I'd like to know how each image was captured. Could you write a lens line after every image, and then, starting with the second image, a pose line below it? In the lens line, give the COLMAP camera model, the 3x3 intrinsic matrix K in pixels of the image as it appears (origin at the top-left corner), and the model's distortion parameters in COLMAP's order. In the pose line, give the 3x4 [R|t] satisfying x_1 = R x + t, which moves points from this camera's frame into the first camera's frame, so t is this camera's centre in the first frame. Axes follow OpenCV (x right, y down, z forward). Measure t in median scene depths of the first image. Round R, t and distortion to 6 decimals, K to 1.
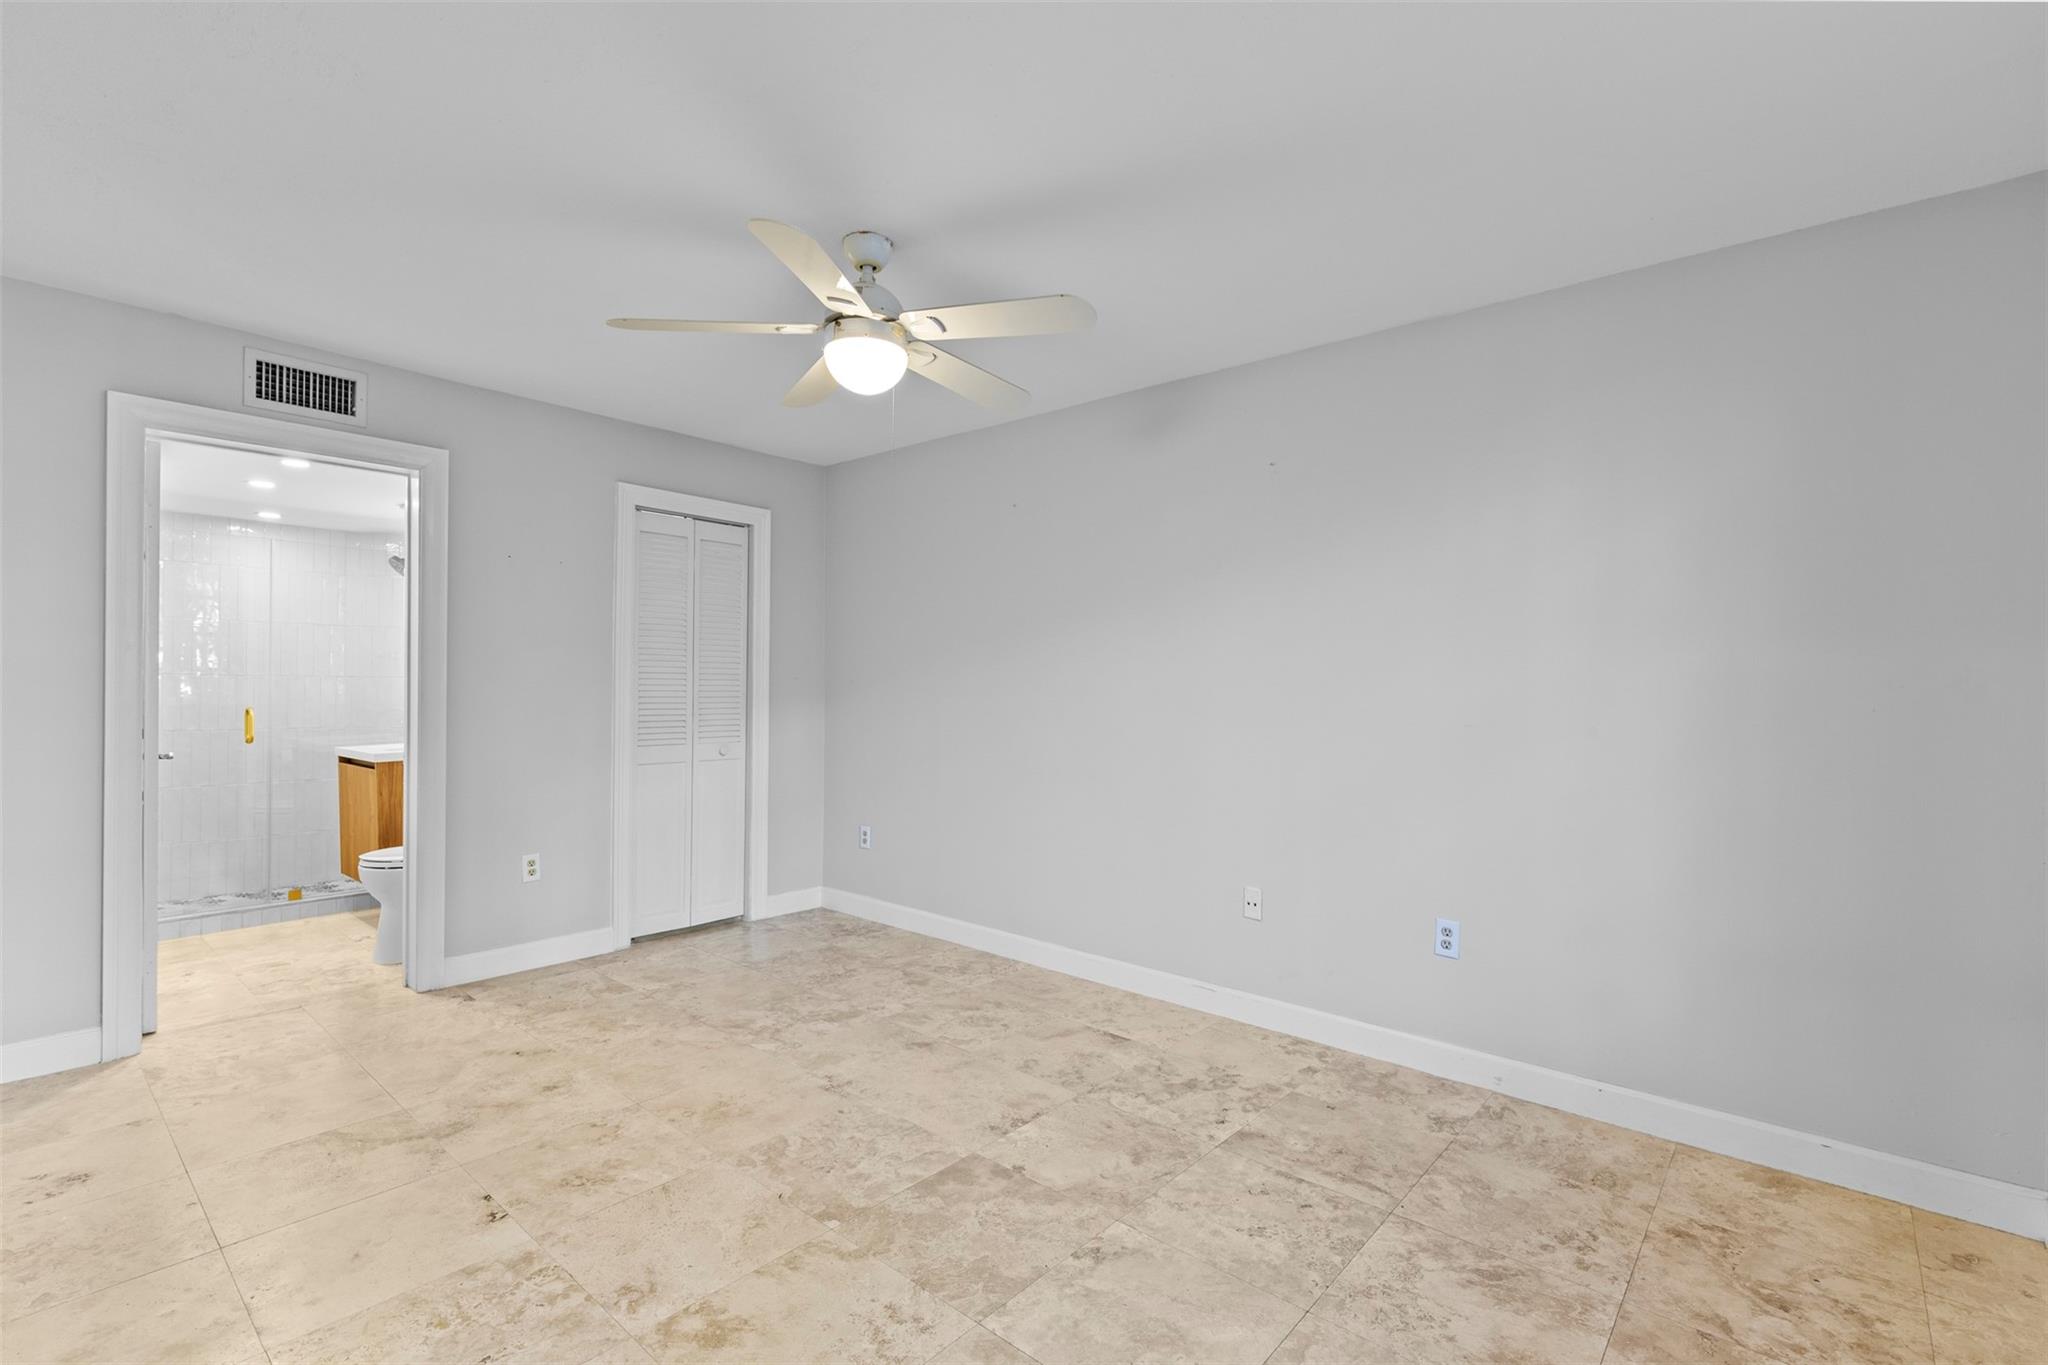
lens RADIAL K [[929.9, 0, 1024.2], [0, 929.9, 689.7], [0, 0, 1]] dist [0.006204, 0.000160]
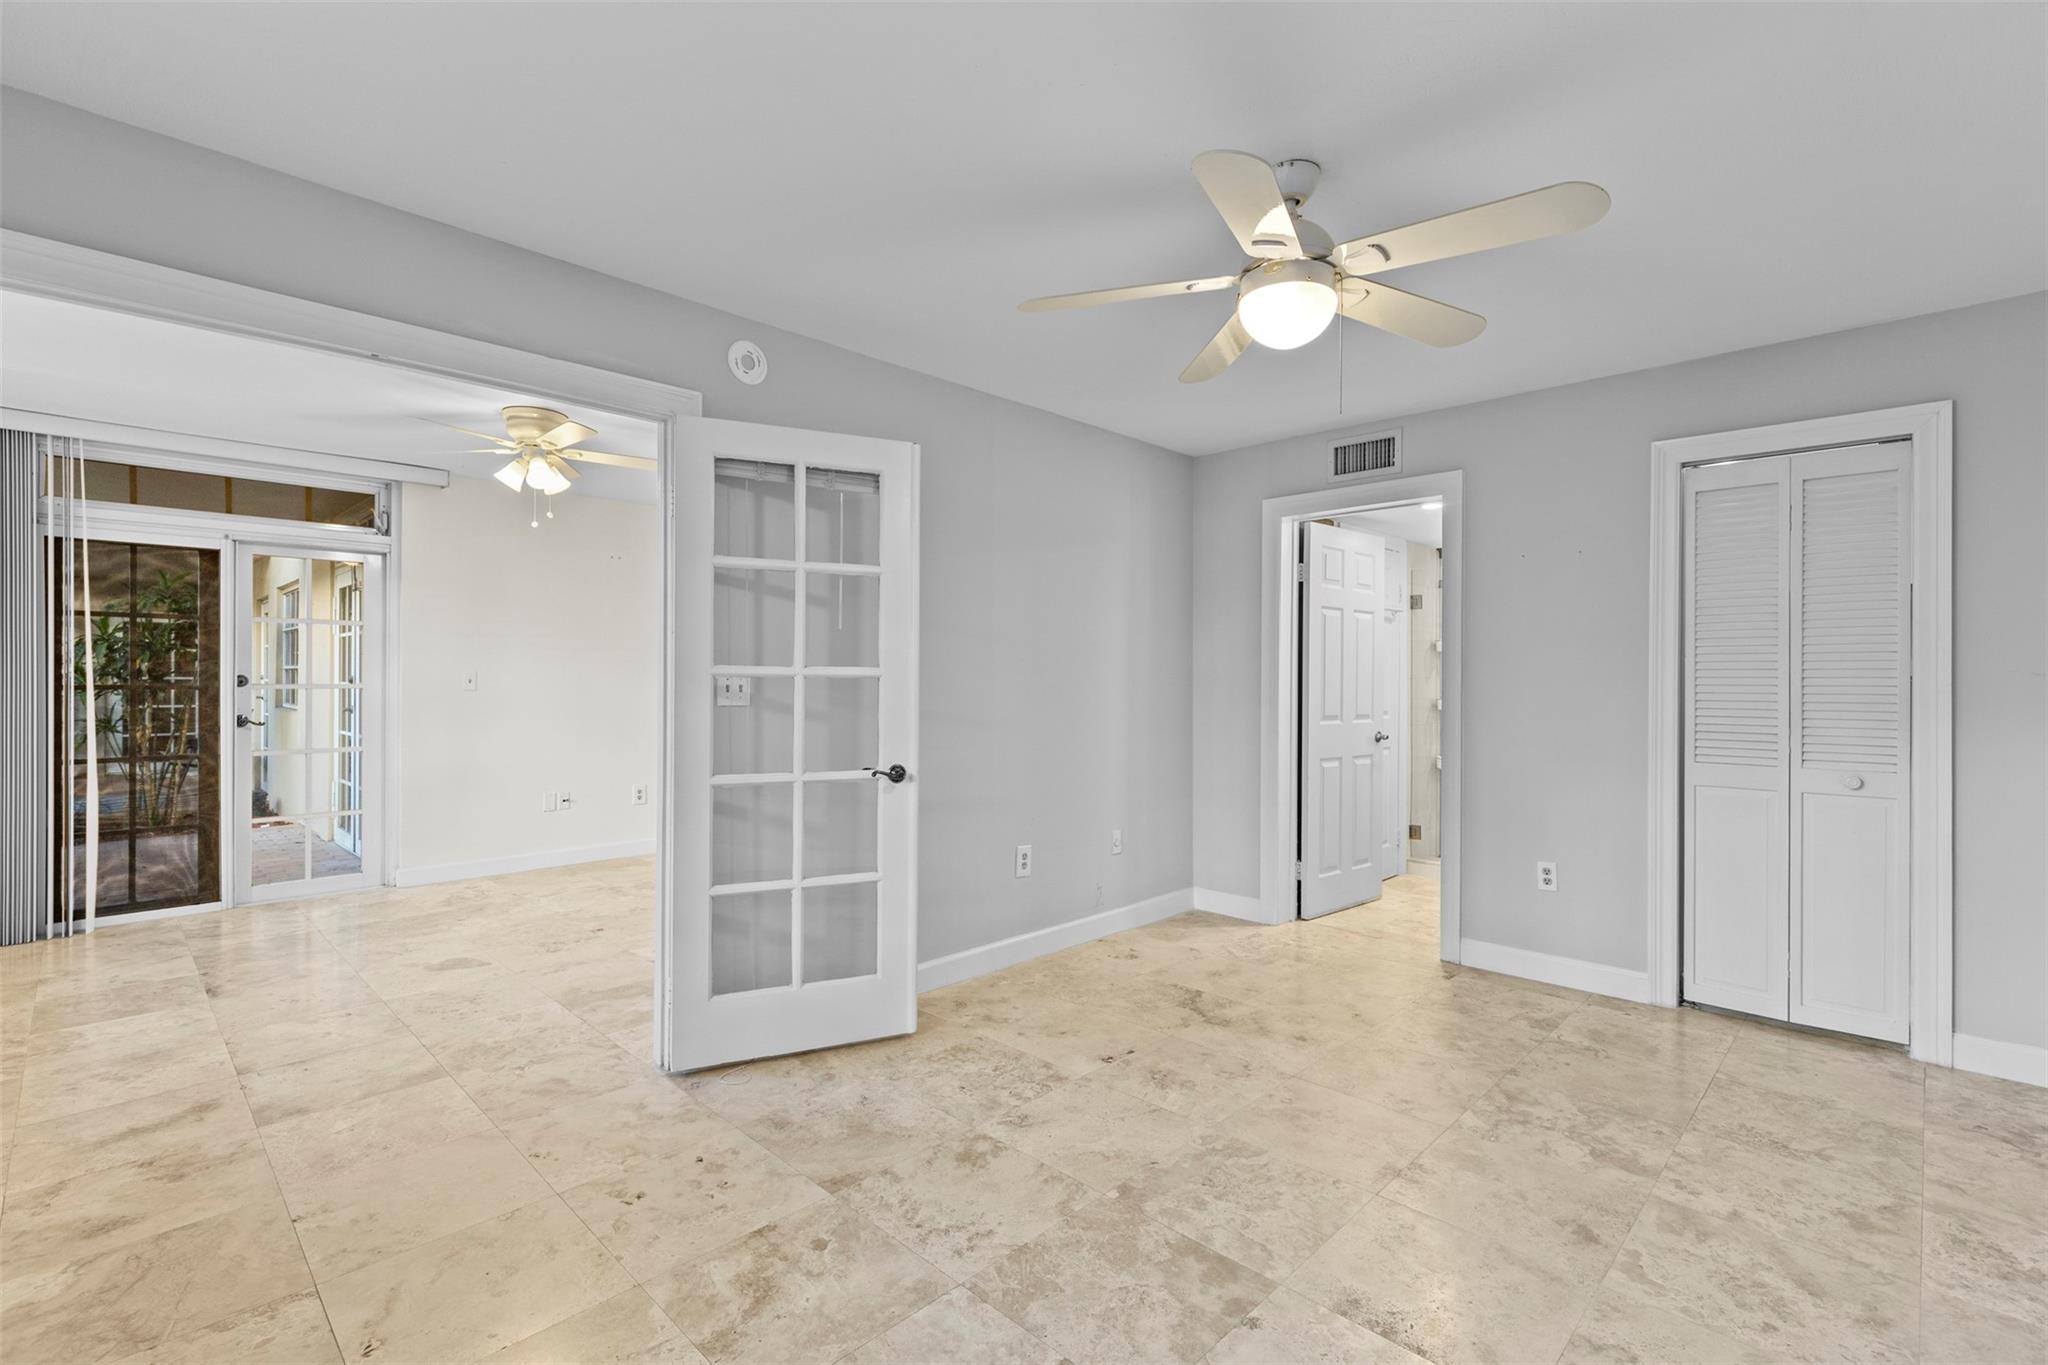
lens RADIAL K [[929.9, 0, 1024.2], [0, 929.9, 689.7], [0, 0, 1]] dist [0.006204, 0.000160]
pose [[-0.072801, -0.000051, -0.997346, 0.639206], [-0.007411, 0.999972, 0.000490, 0.003814], [0.997319, 0.007427, -0.072800, 0.732771]]
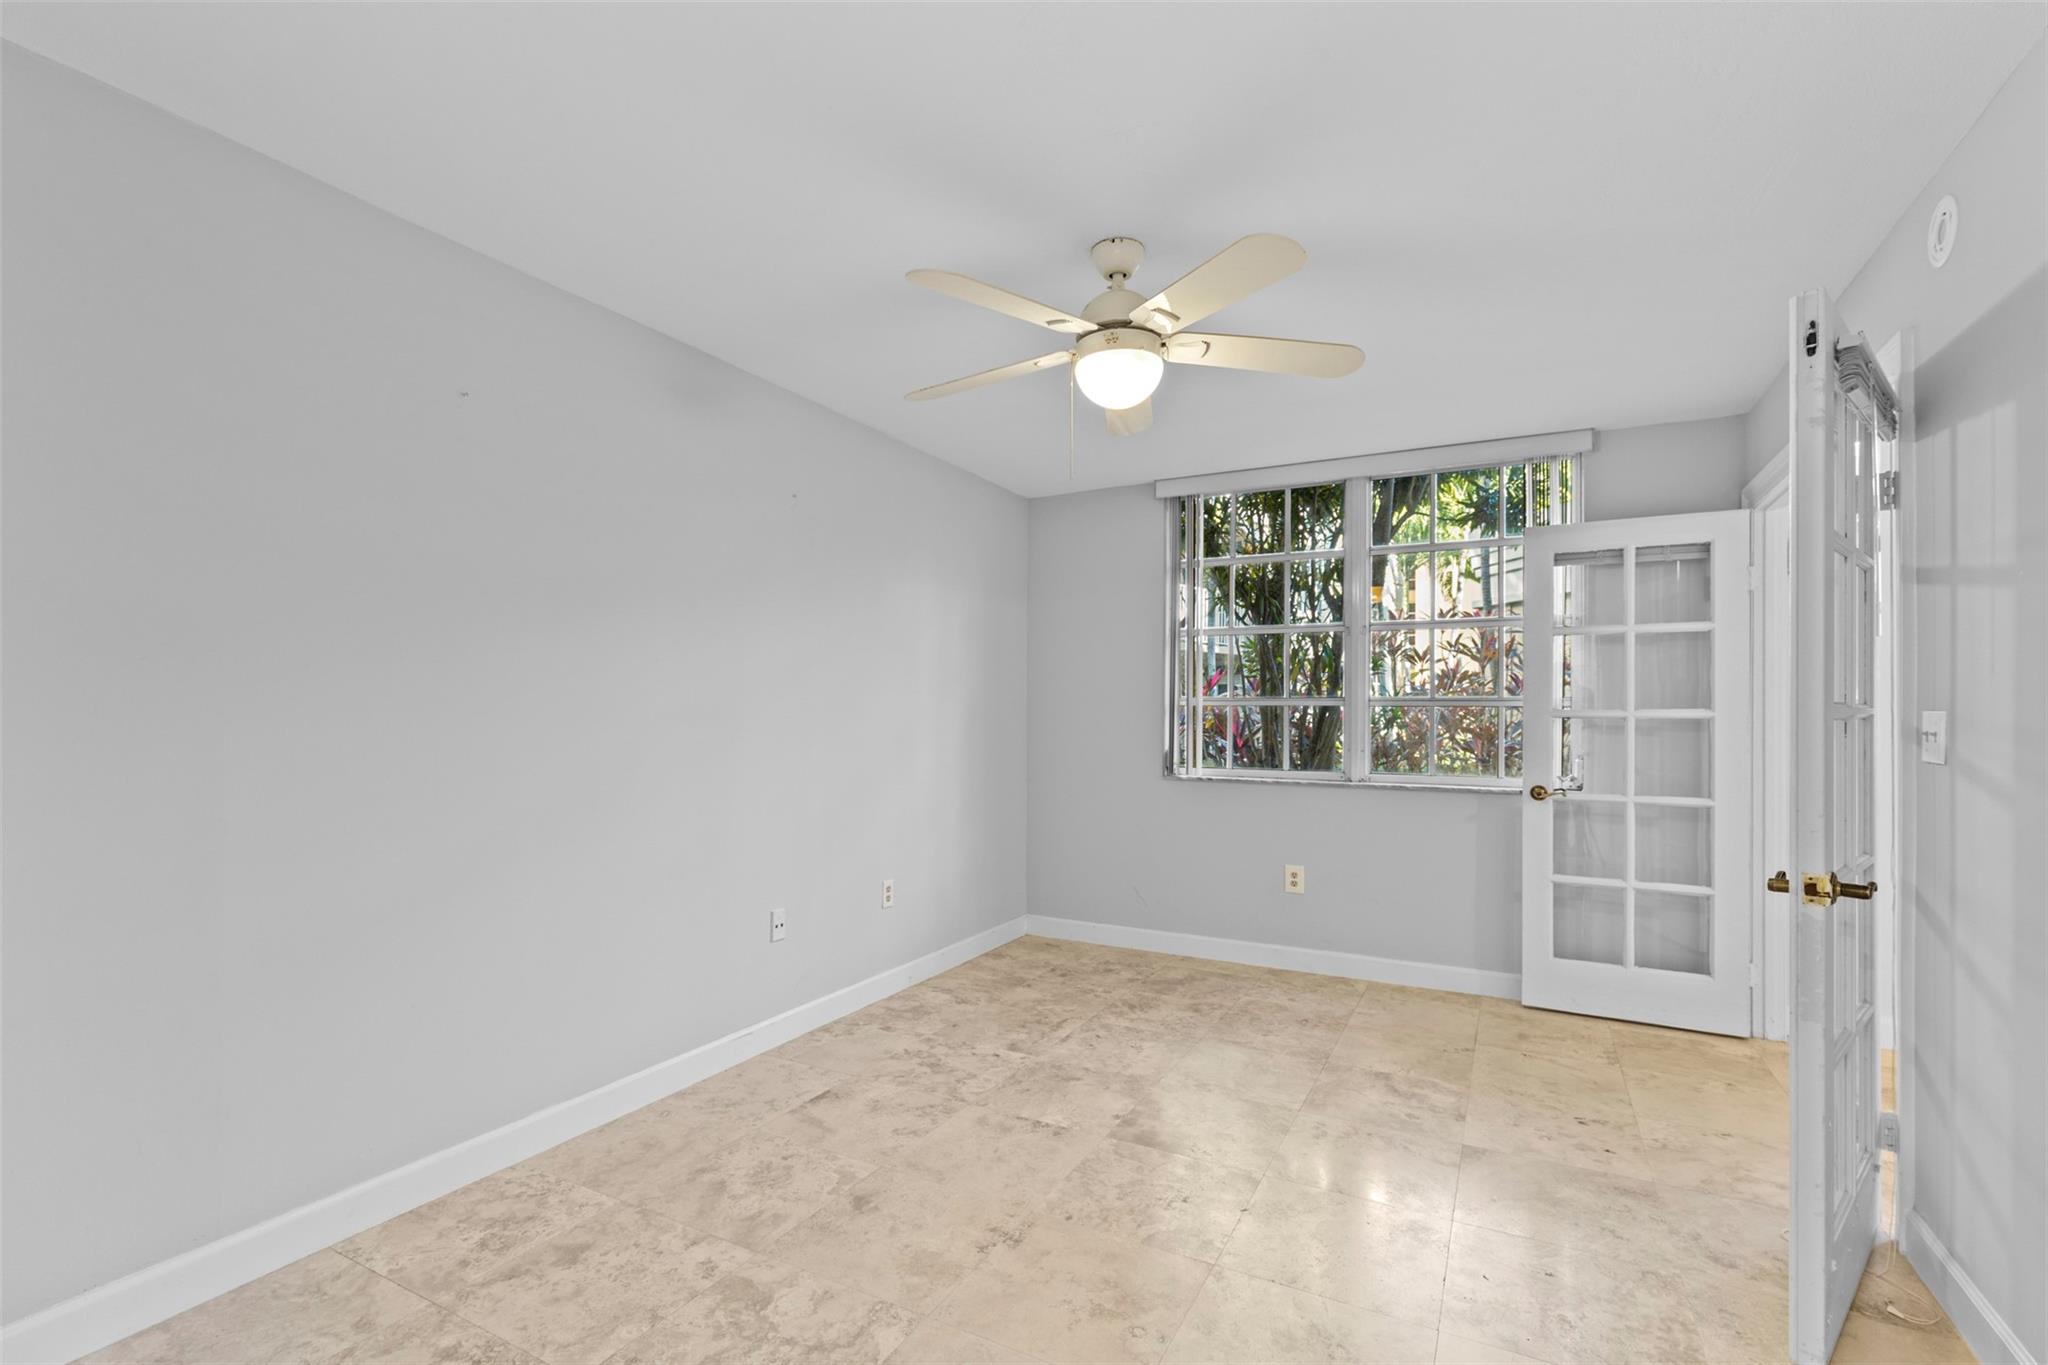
lens RADIAL K [[894.2, 0, 1050.7], [0, 894.2, 718.6], [0, 0, 1]] dist [0.000795, -0.000369]
pose [[-0.232246, -0.019840, 0.972455, -0.928041], [-0.005959, 0.999802, 0.018975, -0.018679], [-0.972639, -0.001389, -0.232318, 1.142612]]
